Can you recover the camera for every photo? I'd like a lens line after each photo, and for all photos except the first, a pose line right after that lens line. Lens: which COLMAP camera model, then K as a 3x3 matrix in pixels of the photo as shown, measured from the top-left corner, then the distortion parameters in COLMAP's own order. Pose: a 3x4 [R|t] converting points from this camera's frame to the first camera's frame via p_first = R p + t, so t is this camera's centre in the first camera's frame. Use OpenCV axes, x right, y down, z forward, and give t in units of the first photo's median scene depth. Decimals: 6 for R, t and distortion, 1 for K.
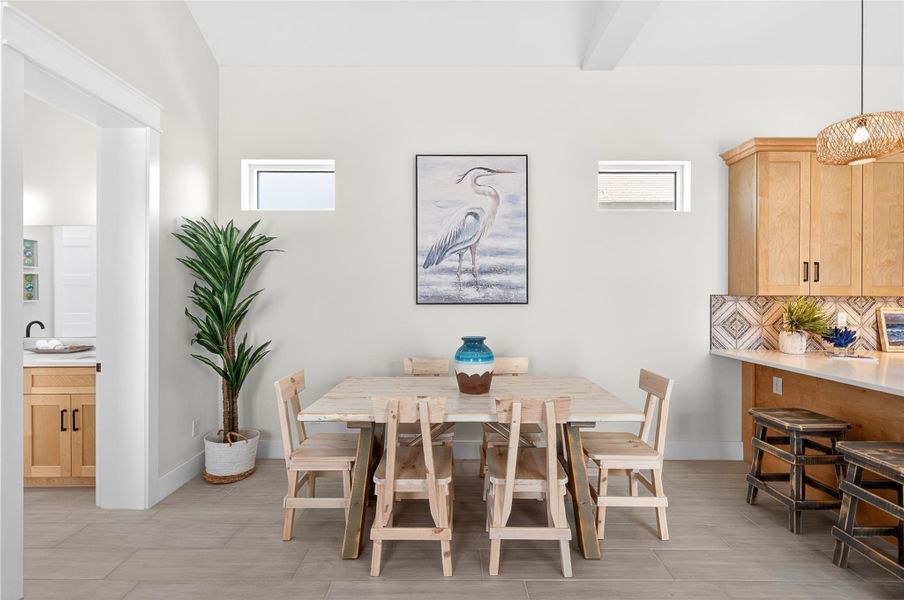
lens RADIAL K [[398.1, 0, 452.6], [0, 398.1, 297.8], [0, 0, 1]] dist [-0.000530, 0.000369]
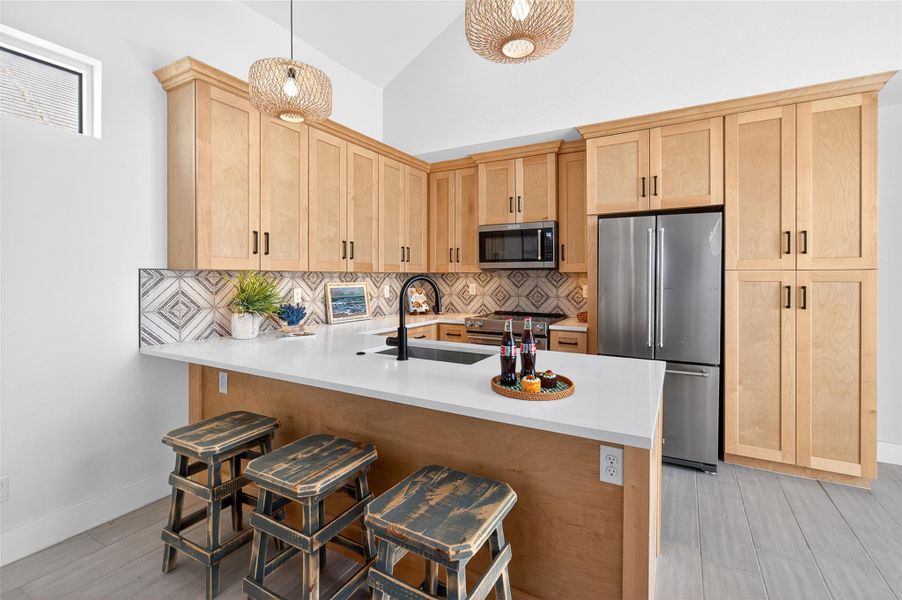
lens RADIAL K [[401.7, 0, 454.5], [0, 401.7, 275.7], [0, 0, 1]] dist [0.000113, 0.000088]
pose [[0.493843, -0.002636, 0.869547, 0.317979], [0.004111, 0.999991, 0.000697, 0.006913], [-0.869541, 0.003230, 0.493850, 0.181788]]
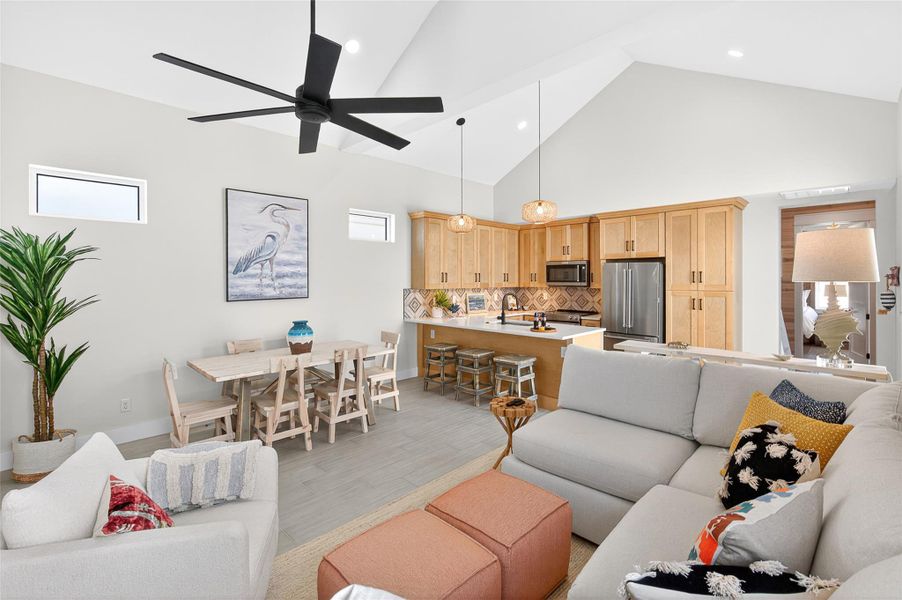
lens RADIAL K [[401.7, 0, 454.5], [0, 401.7, 275.7], [0, 0, 1]] dist [0.000113, 0.000088]
pose [[0.700351, -0.000021, 0.713799, -0.512203], [0.004971, 0.999976, -0.004848, -0.058901], [-0.713782, 0.006944, 0.700334, -0.464897]]
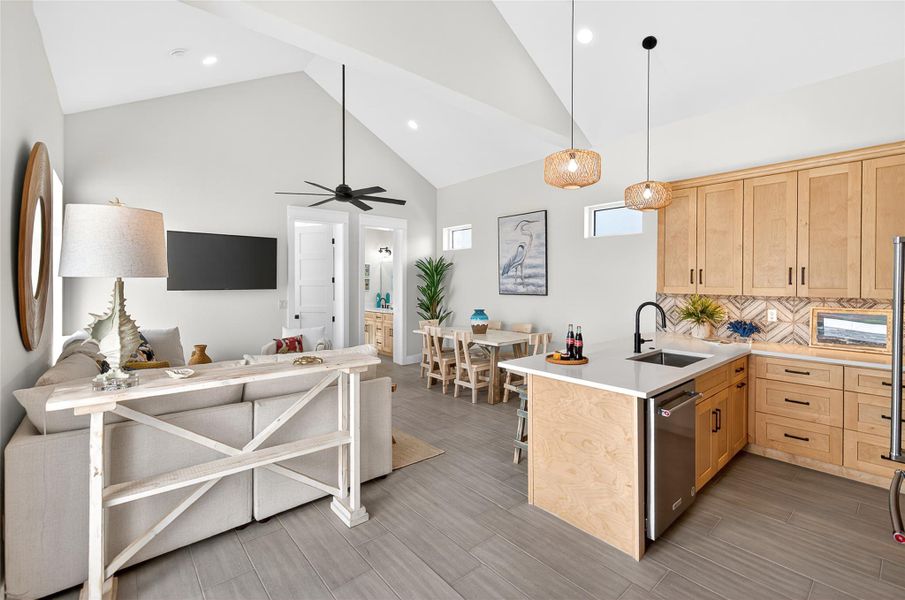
lens RADIAL K [[409.3, 0, 469.9], [0, 409.3, 283.4], [0, 0, 1]] dist [-0.000135, 0.000019]
pose [[0.673523, 0.002380, -0.739162, 1.293908], [-0.002159, 0.999997, 0.001254, -0.038993], [0.739163, 0.000751, 0.673526, -0.455601]]
